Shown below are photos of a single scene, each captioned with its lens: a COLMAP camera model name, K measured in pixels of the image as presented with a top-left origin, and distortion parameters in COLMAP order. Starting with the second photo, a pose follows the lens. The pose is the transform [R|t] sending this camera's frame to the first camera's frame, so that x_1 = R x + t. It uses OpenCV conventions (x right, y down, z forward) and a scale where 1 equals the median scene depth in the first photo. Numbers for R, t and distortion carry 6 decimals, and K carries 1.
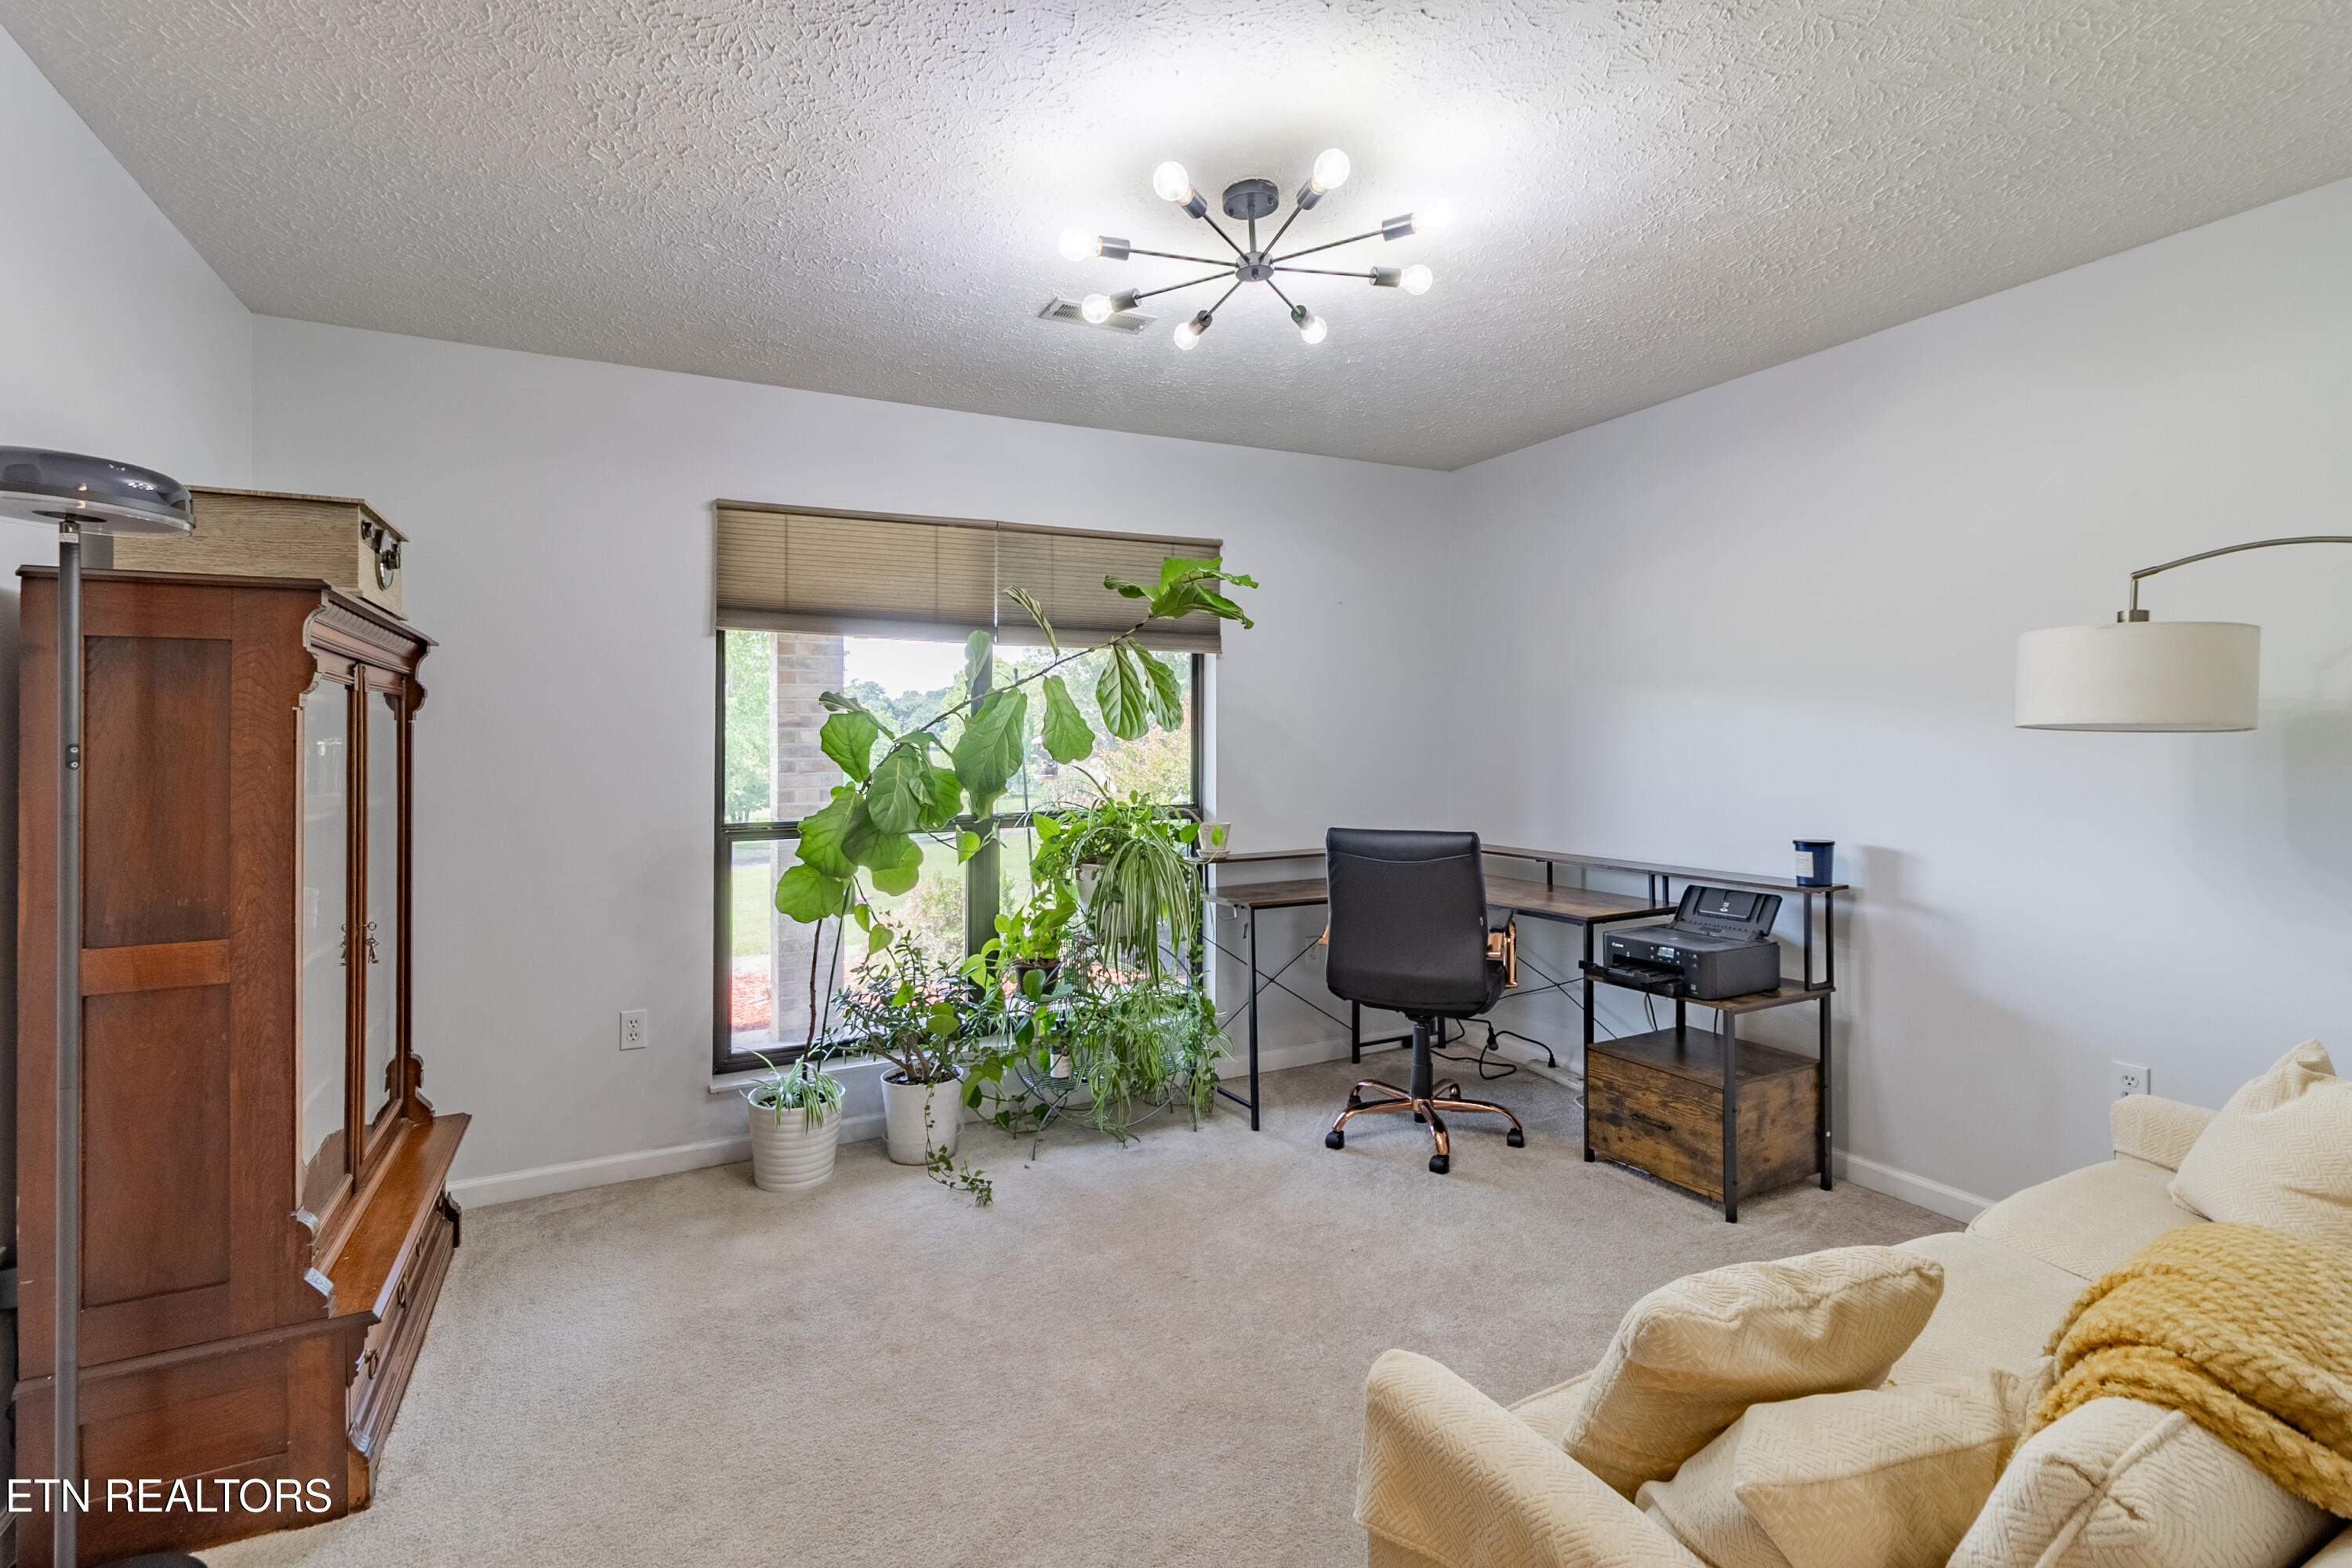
lens RADIAL K [[1091.6, 0, 1184.4], [0, 1091.6, 748.2], [0, 0, 1]] dist [0.000146, 0.000447]
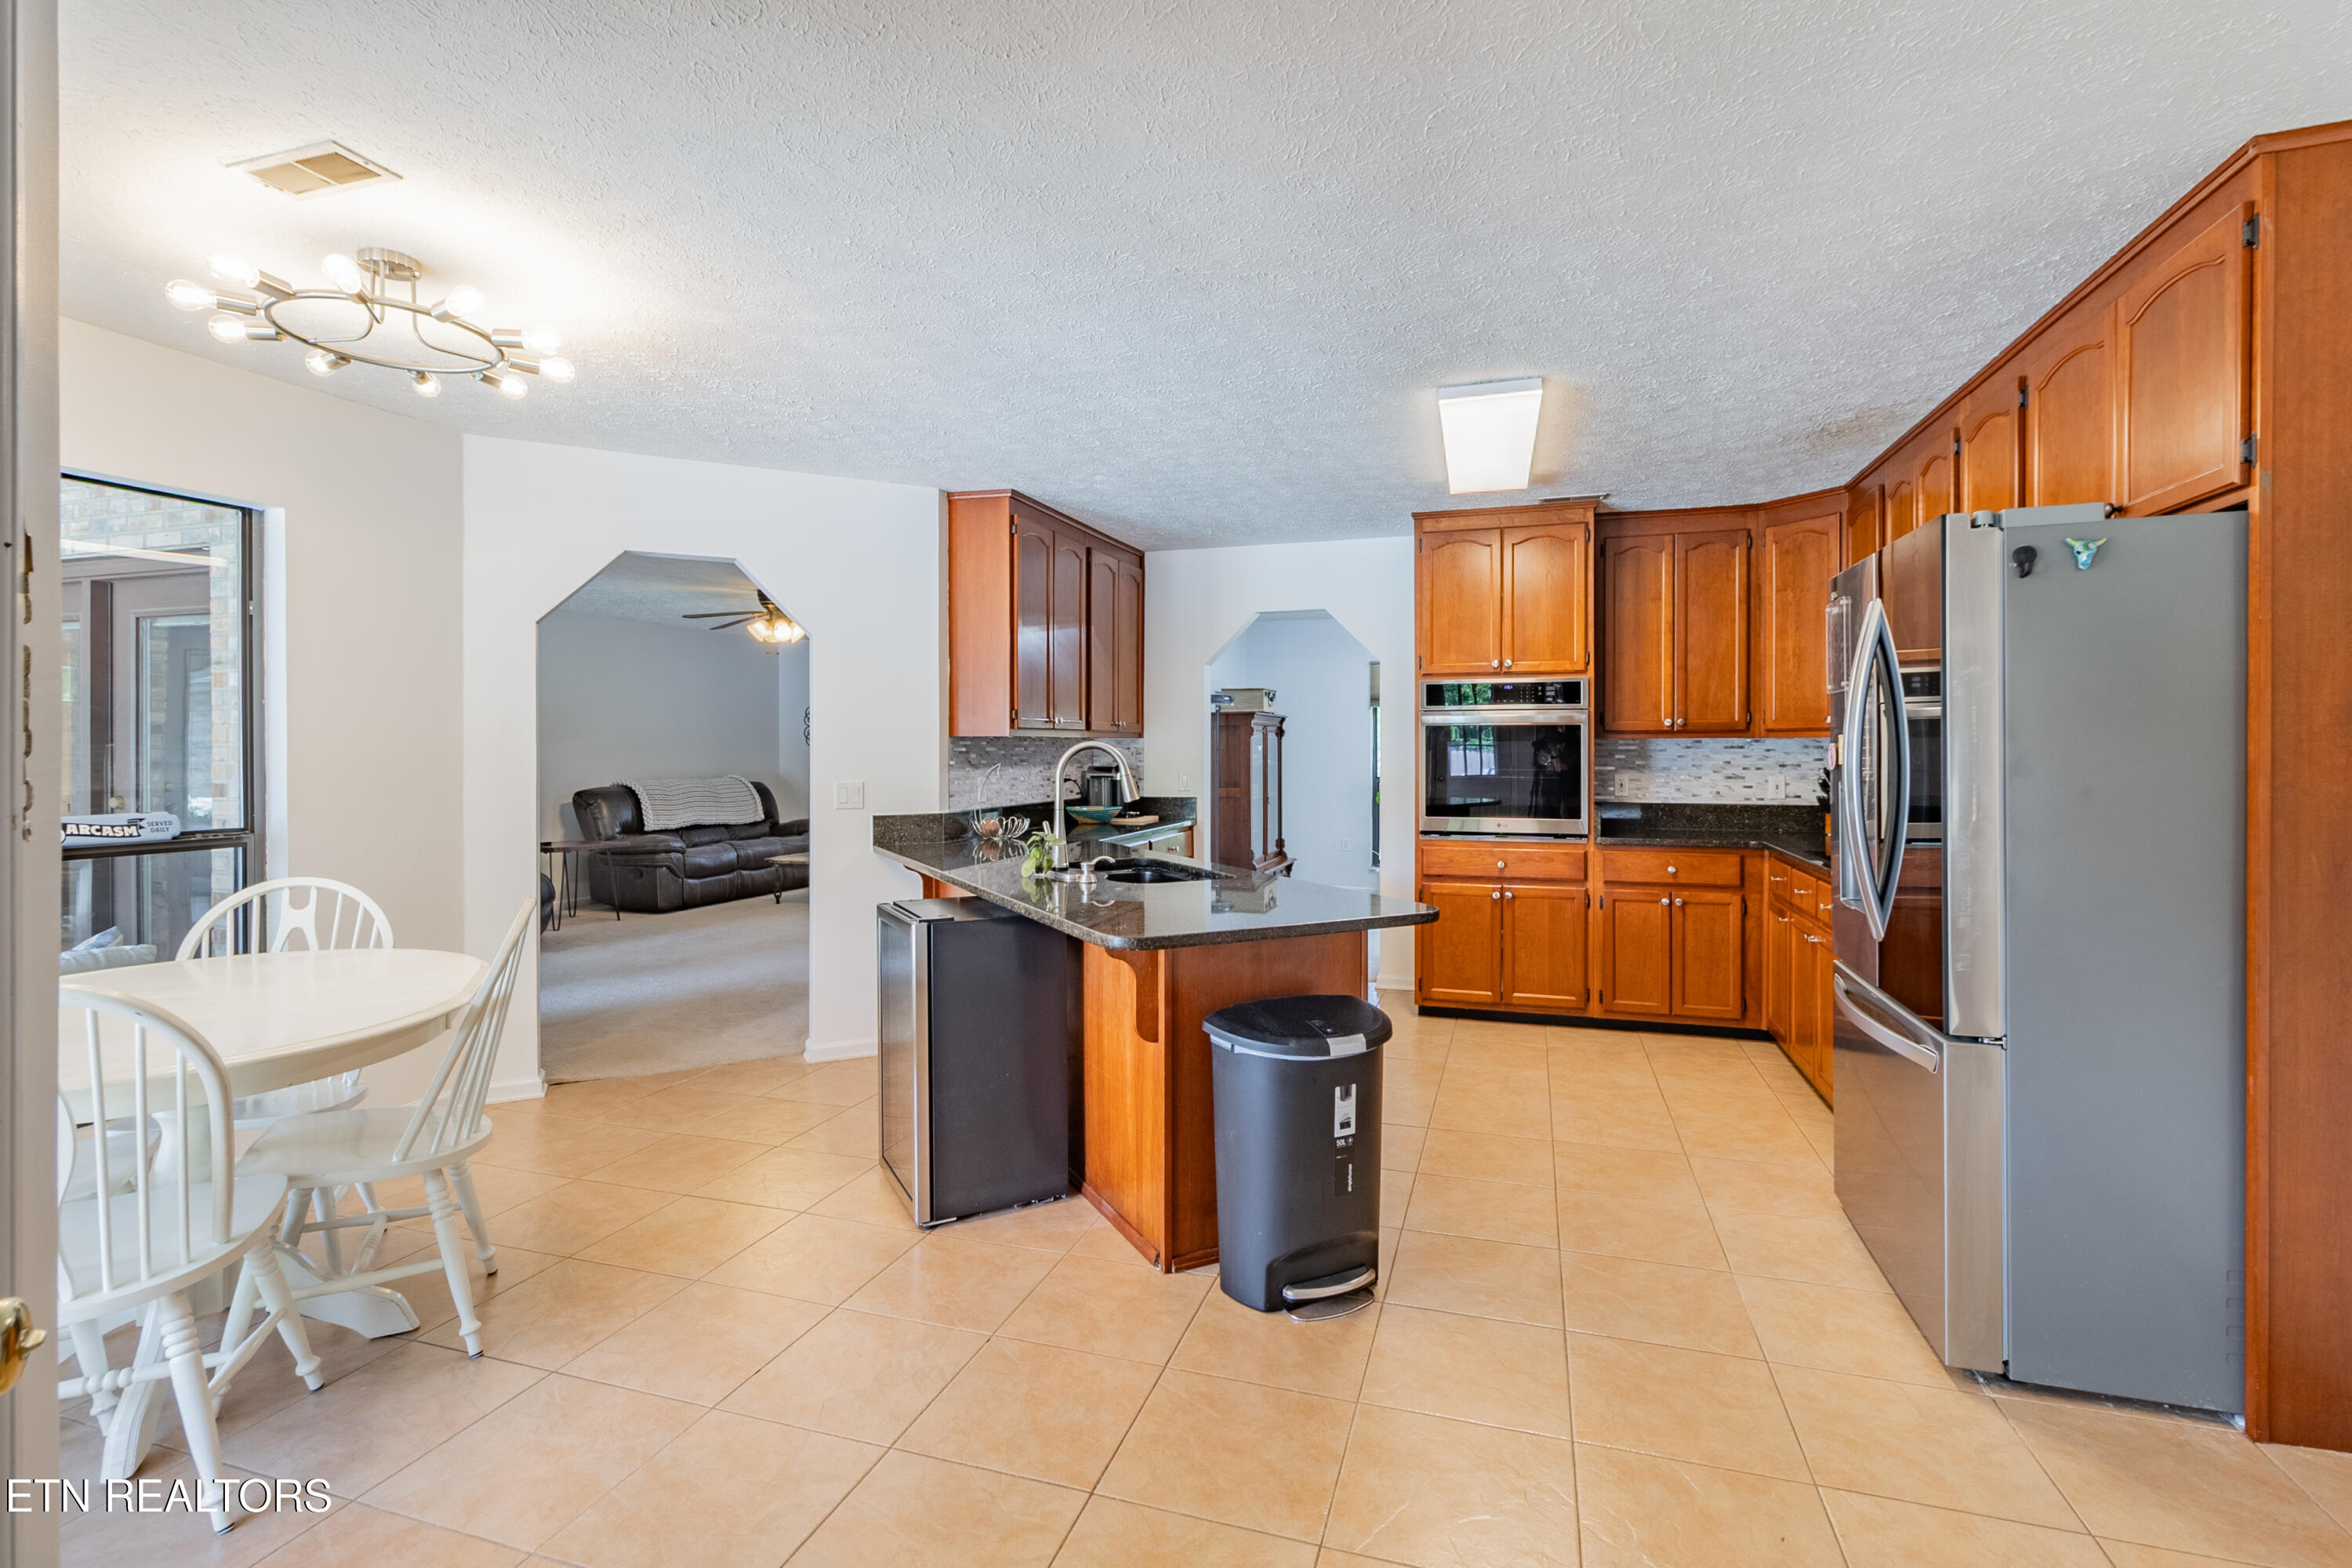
lens RADIAL K [[1091.6, 0, 1184.4], [0, 1091.6, 748.2], [0, 0, 1]] dist [0.000146, 0.000447]
pose [[0.710468, 0.010223, -0.703655, 1.281120], [-0.009652, 0.999942, 0.004782, -0.010298], [0.703663, 0.003394, 0.710525, -1.423090]]
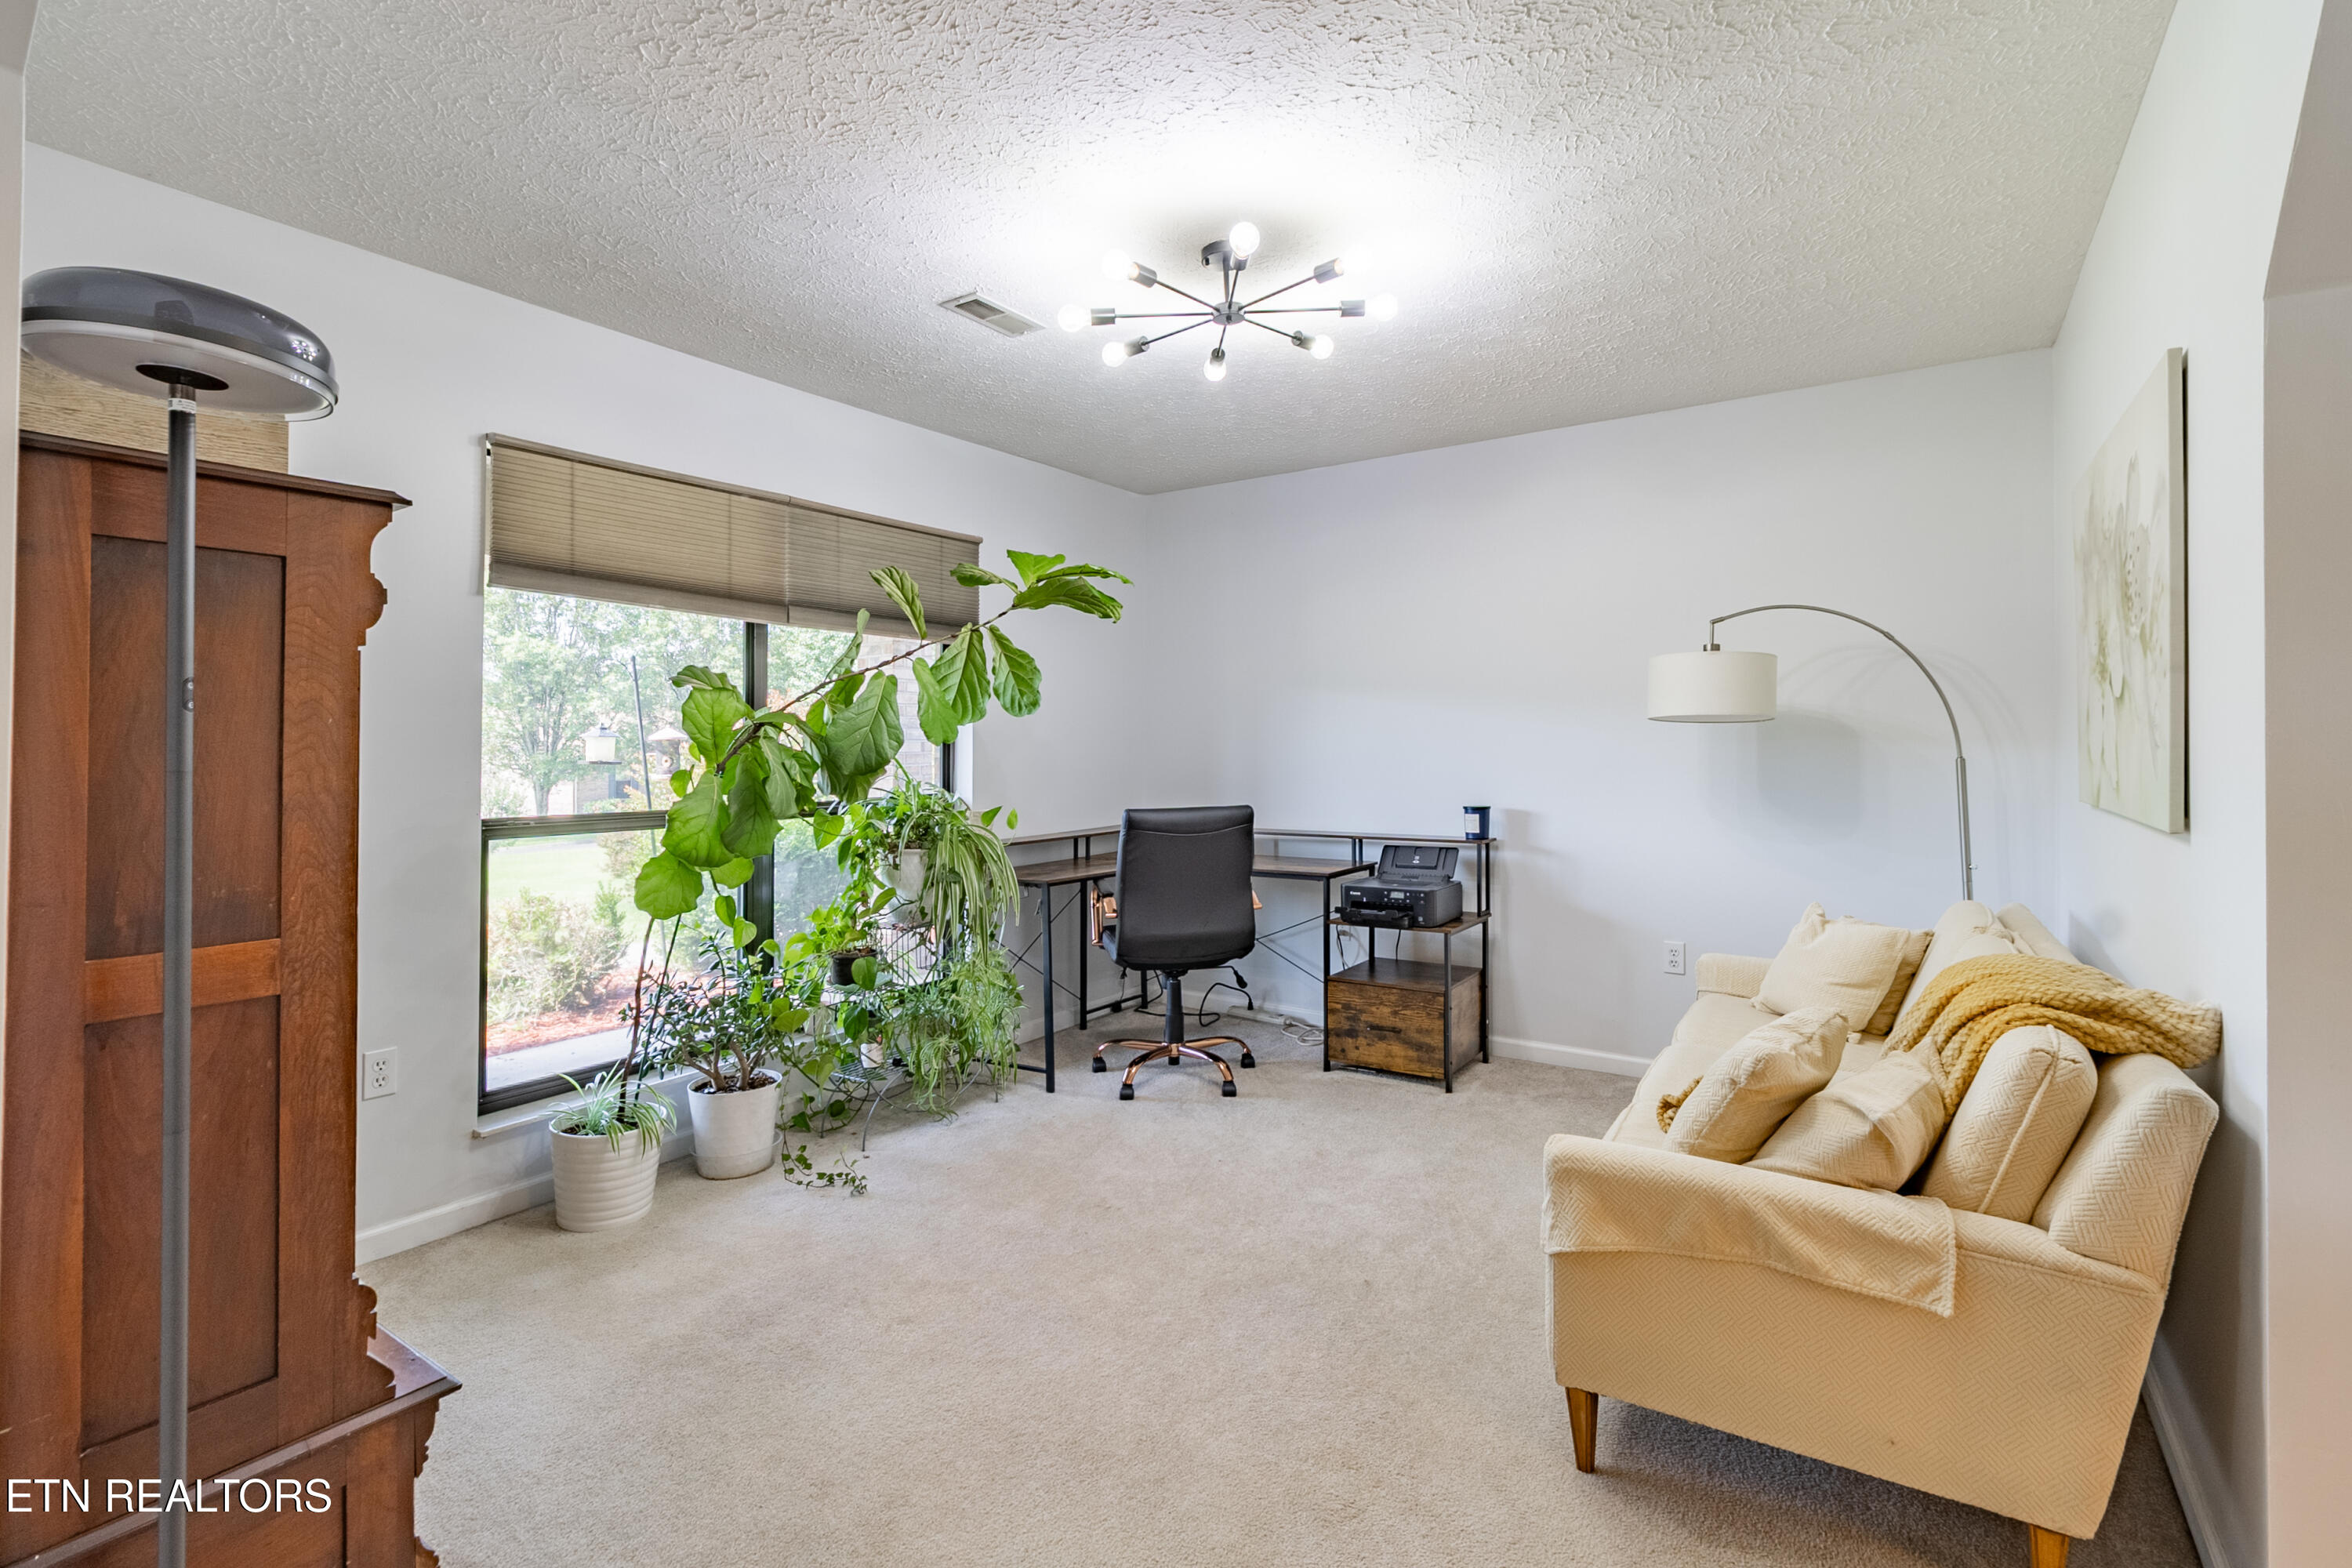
lens RADIAL K [[1096.9, 0, 1174.6], [0, 1096.9, 760.6], [0, 0, 1]] dist [-0.000074, 0.000166]
pose [[0.873484, -0.001625, 0.486850, -0.407778], [0.002093, 0.999998, -0.000419, 0.028773], [-0.486848, 0.001385, 0.873486, -0.000405]]
